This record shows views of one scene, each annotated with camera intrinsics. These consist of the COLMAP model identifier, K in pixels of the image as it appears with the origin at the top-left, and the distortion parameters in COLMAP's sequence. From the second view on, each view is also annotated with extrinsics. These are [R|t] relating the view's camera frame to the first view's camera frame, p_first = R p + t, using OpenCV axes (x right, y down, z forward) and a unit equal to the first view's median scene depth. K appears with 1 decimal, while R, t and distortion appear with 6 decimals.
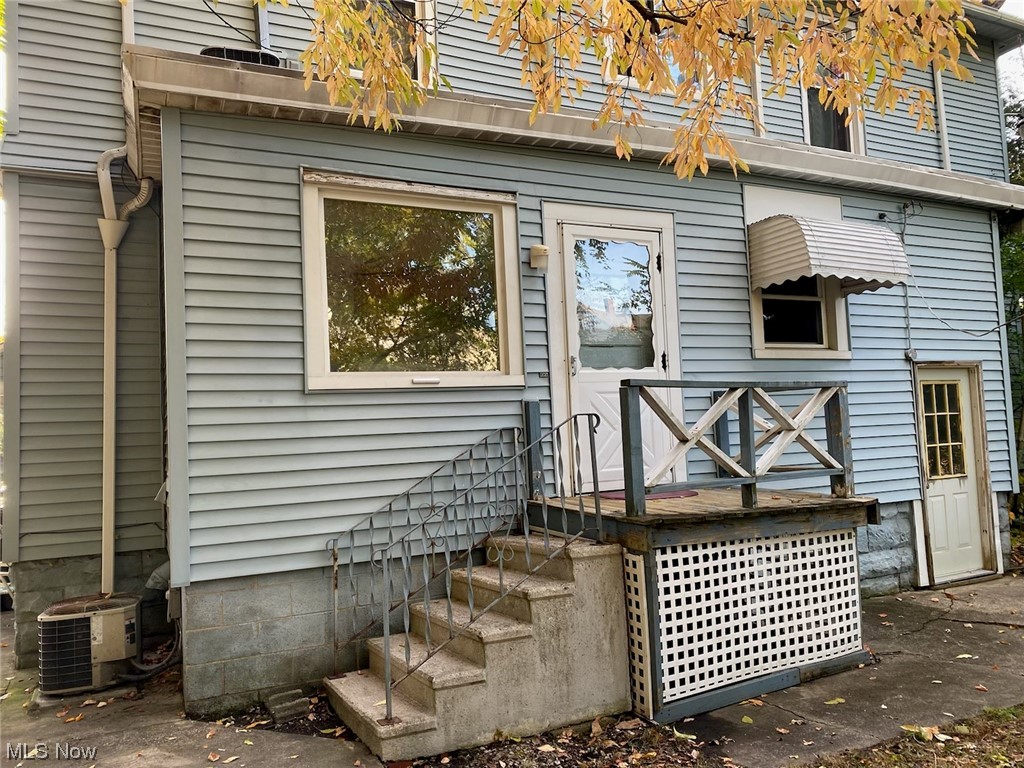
lens RADIAL K [[767.4, 0, 517.4], [0, 767.4, 379.8], [0, 0, 1]] dist [0.010688, -0.003105]
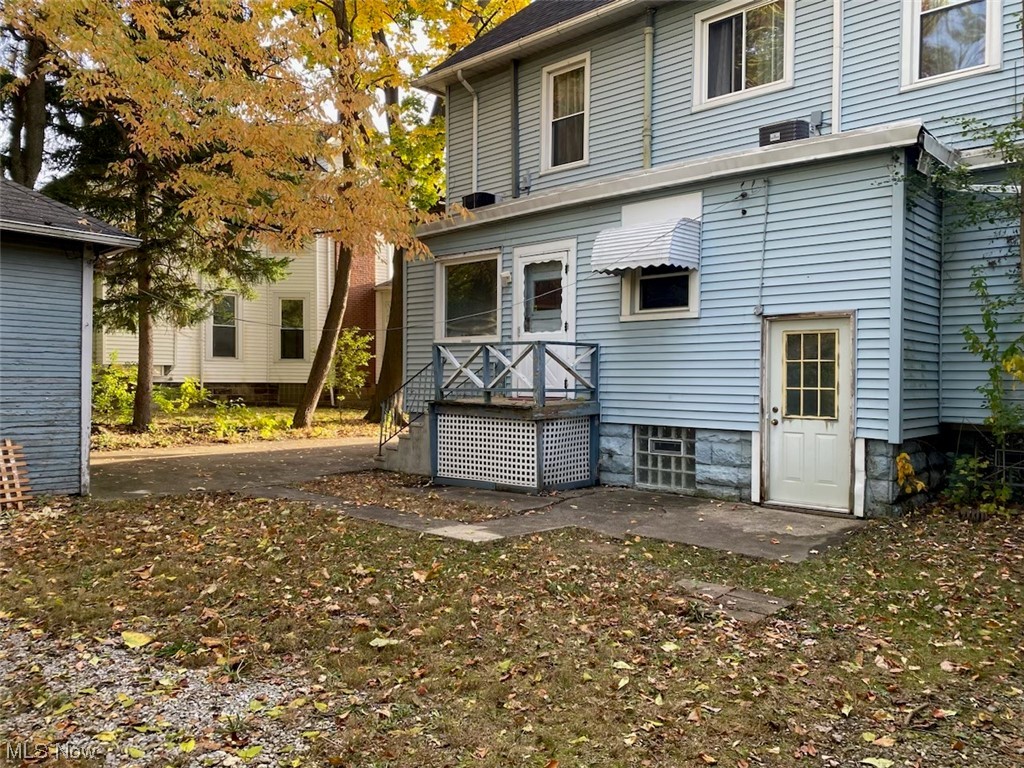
lens RADIAL K [[767.4, 0, 517.4], [0, 767.4, 379.8], [0, 0, 1]] dist [0.010688, -0.003105]
pose [[0.361143, 0.047150, -0.931318, 1.538258], [0.043151, 0.996806, 0.067198, -0.022193], [0.931511, -0.064455, 0.357955, 0.232065]]
